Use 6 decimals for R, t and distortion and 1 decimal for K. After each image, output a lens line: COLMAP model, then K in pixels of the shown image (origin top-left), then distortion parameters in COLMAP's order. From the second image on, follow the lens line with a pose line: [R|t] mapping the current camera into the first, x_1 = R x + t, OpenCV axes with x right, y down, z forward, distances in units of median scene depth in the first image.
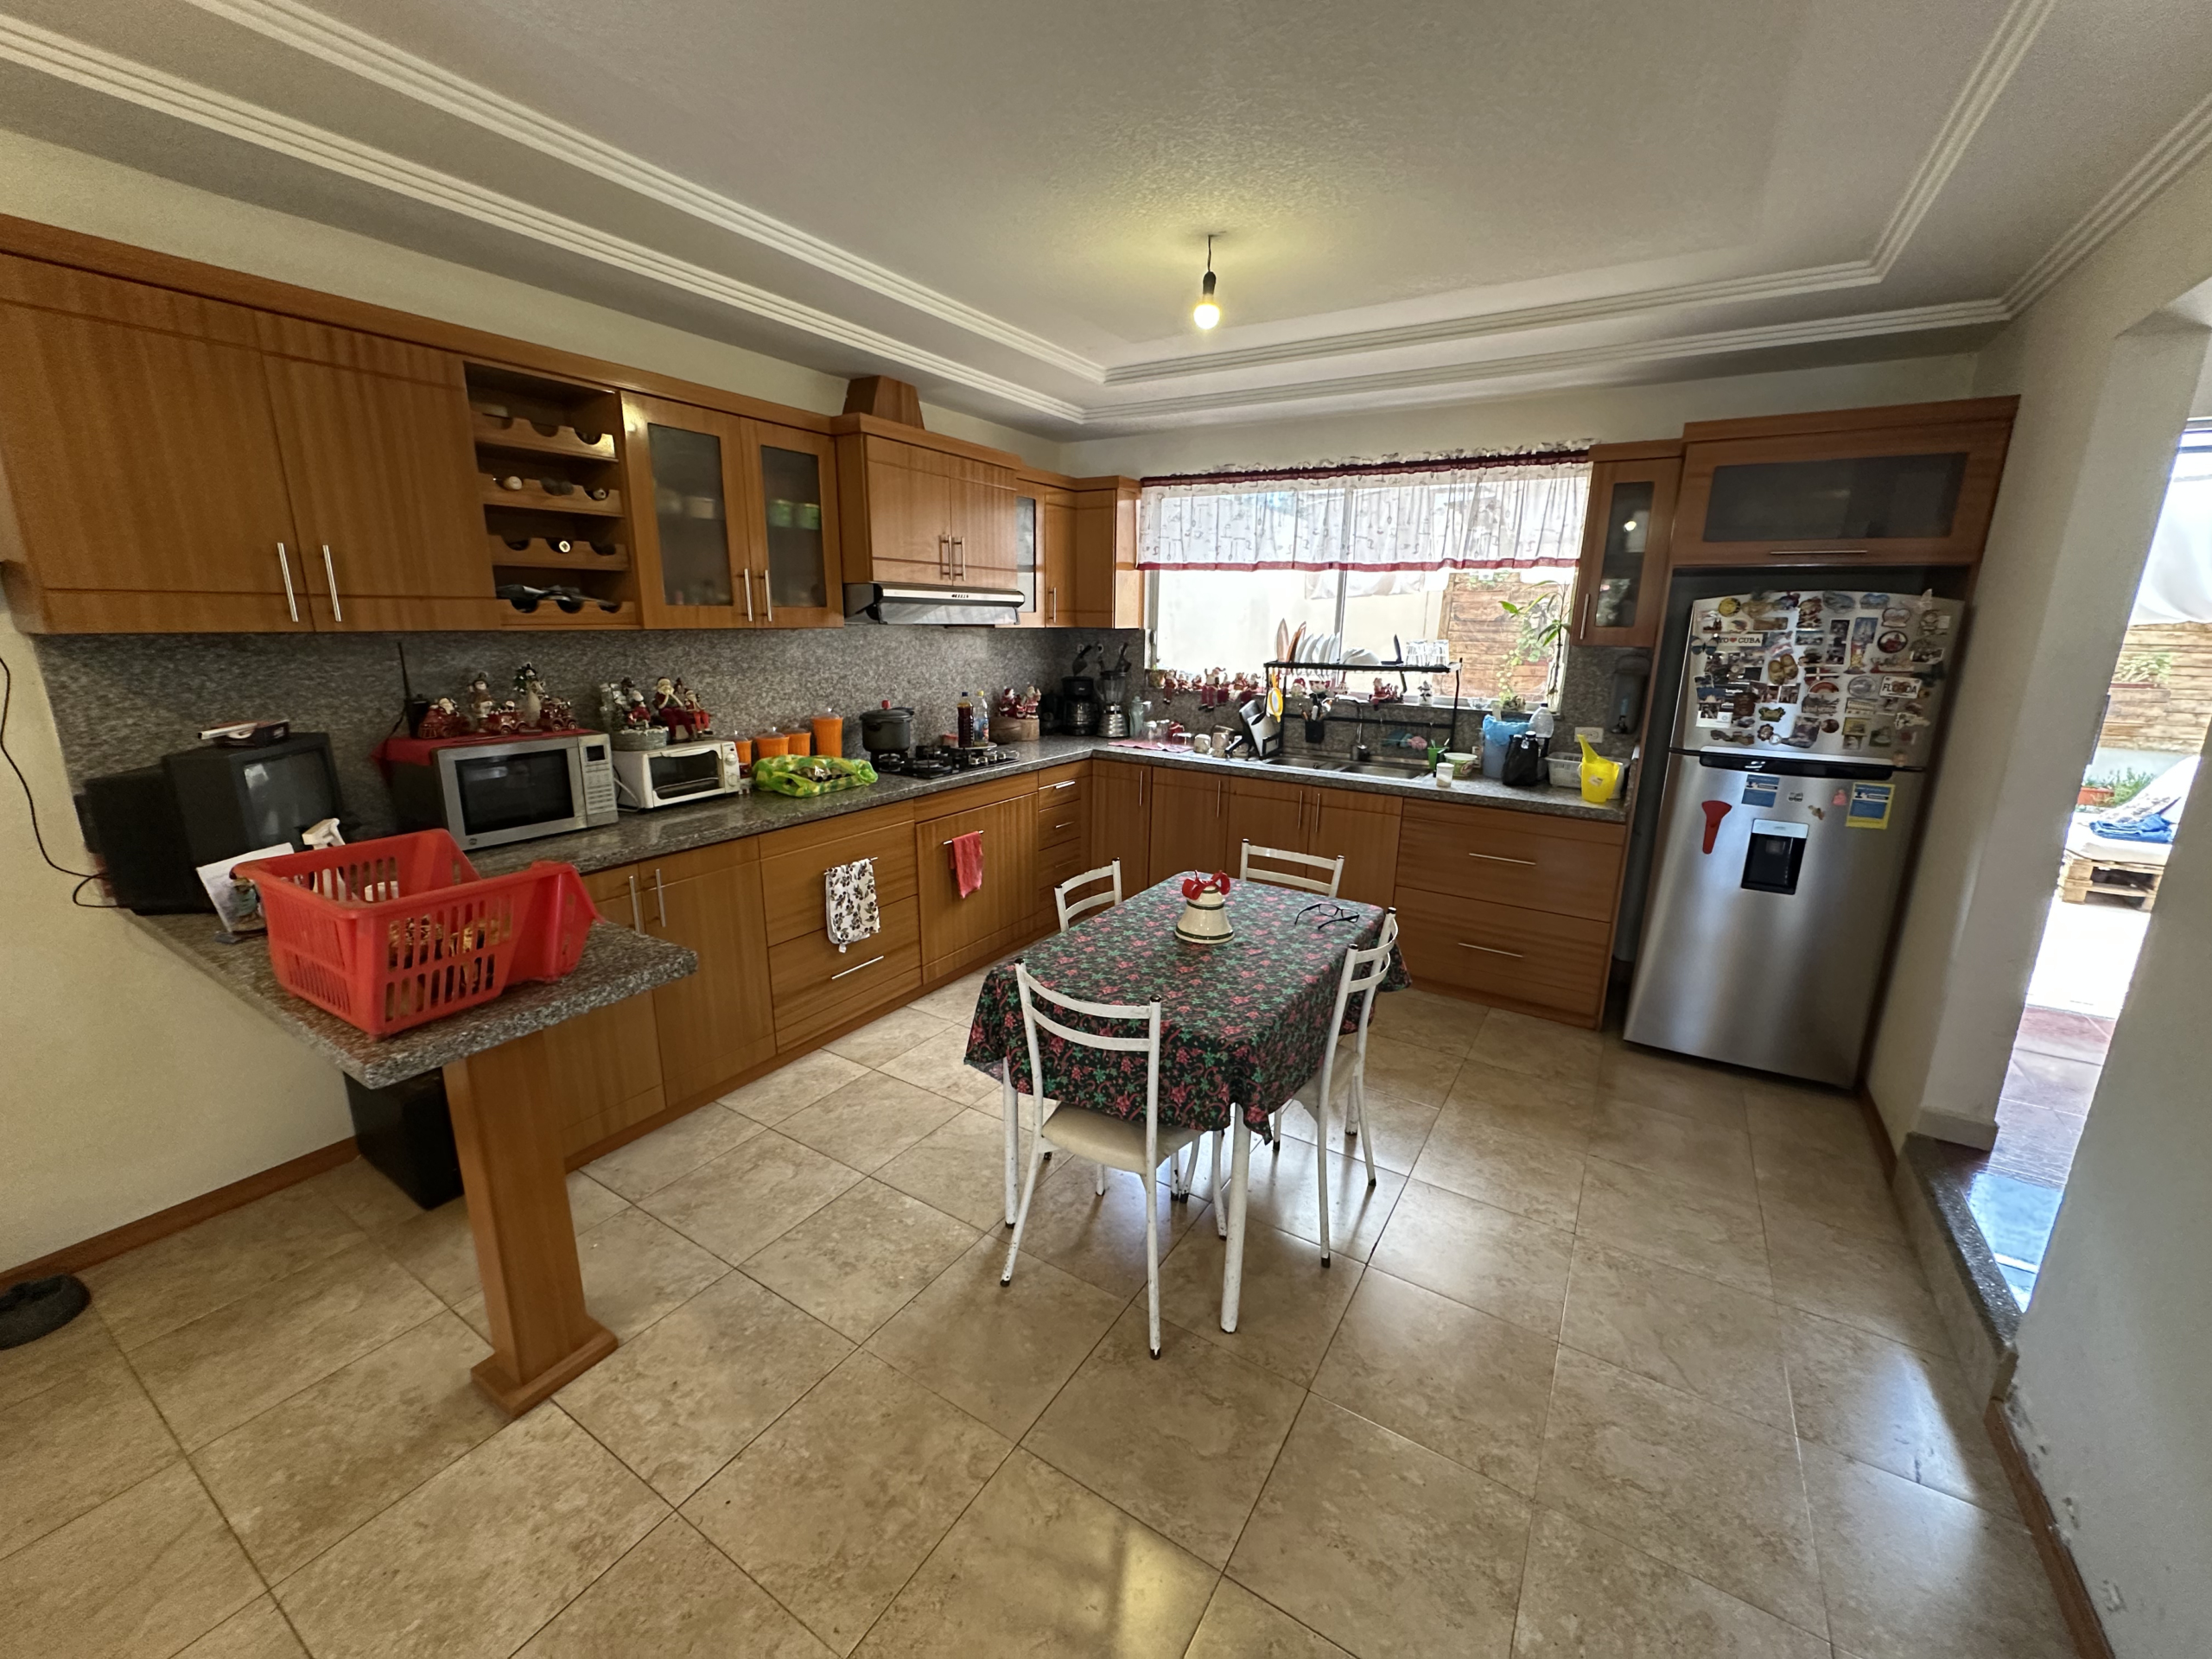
lens RADIAL K [[880.9, 0, 1104.5], [0, 880.9, 831.1], [0, 0, 1]] dist [-0.004038, -0.000061]
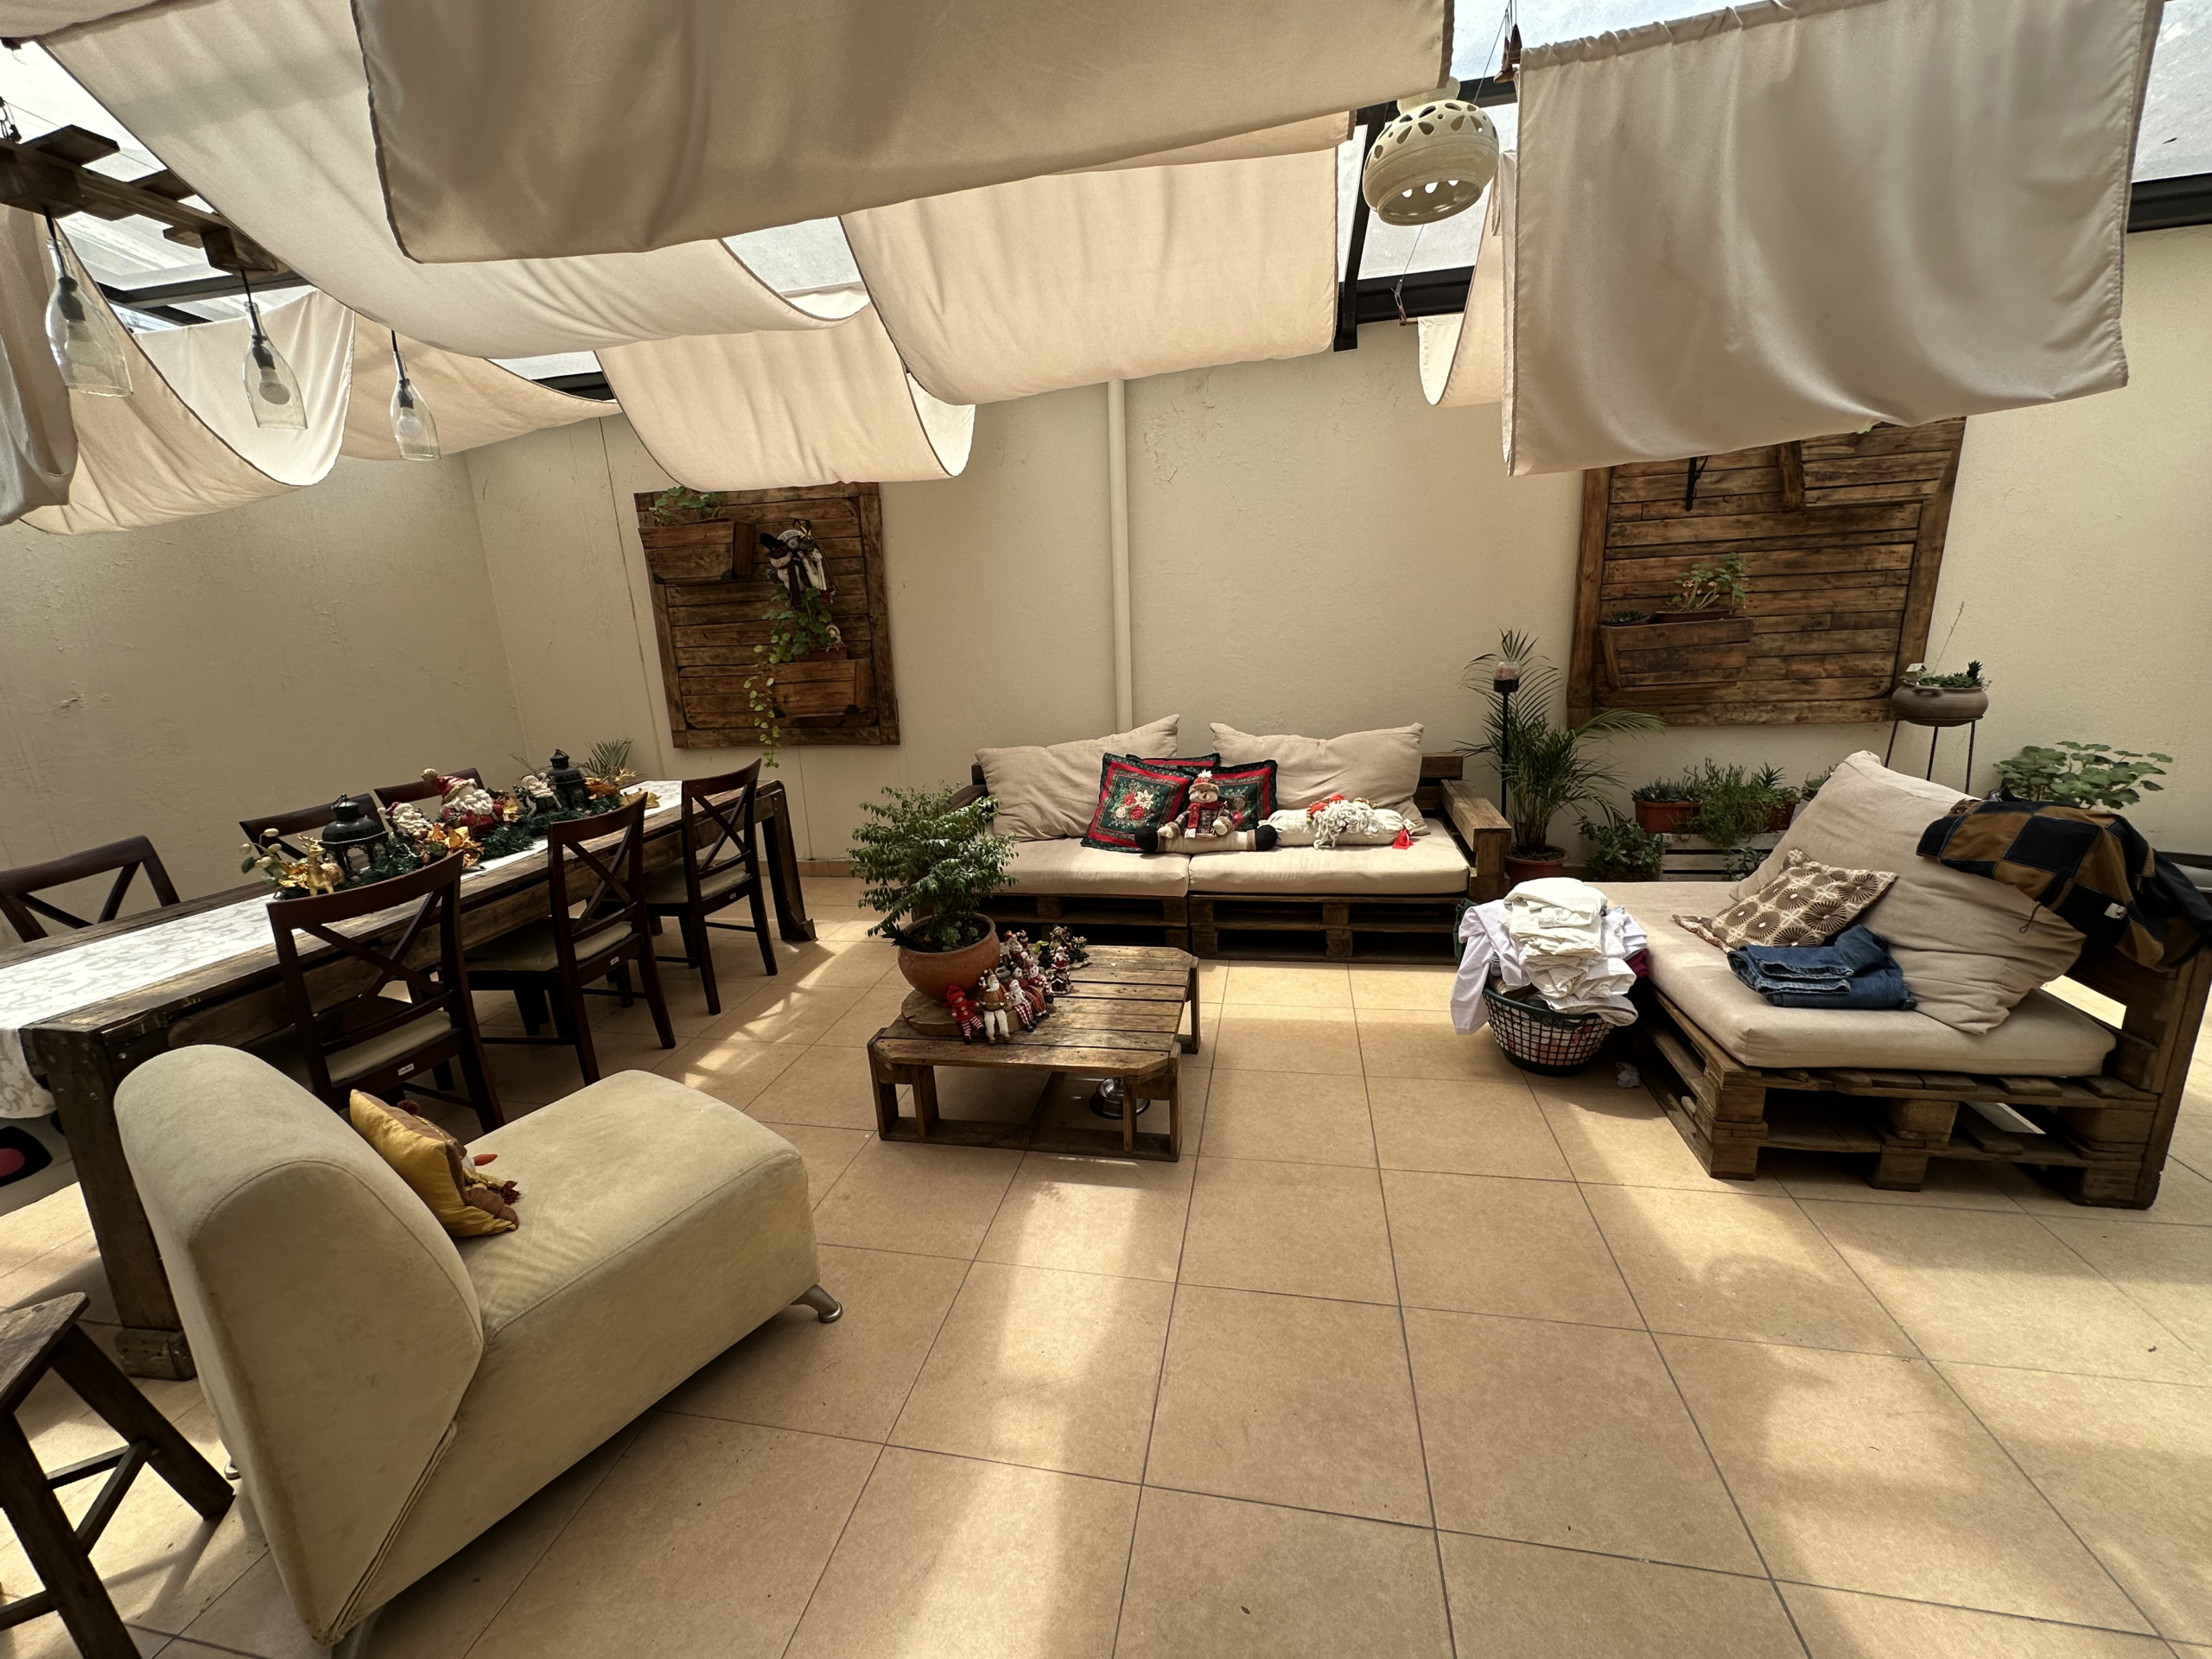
lens RADIAL K [[880.9, 0, 1105.0], [0, 880.9, 822.4], [0, 0, 1]] dist [-0.004038, -0.000061]
pose [[0.932966, -0.143452, 0.330146, 0.625641], [0.146911, 0.989042, 0.014590, -0.100957], [-0.328621, 0.034890, 0.943817, 0.607777]]
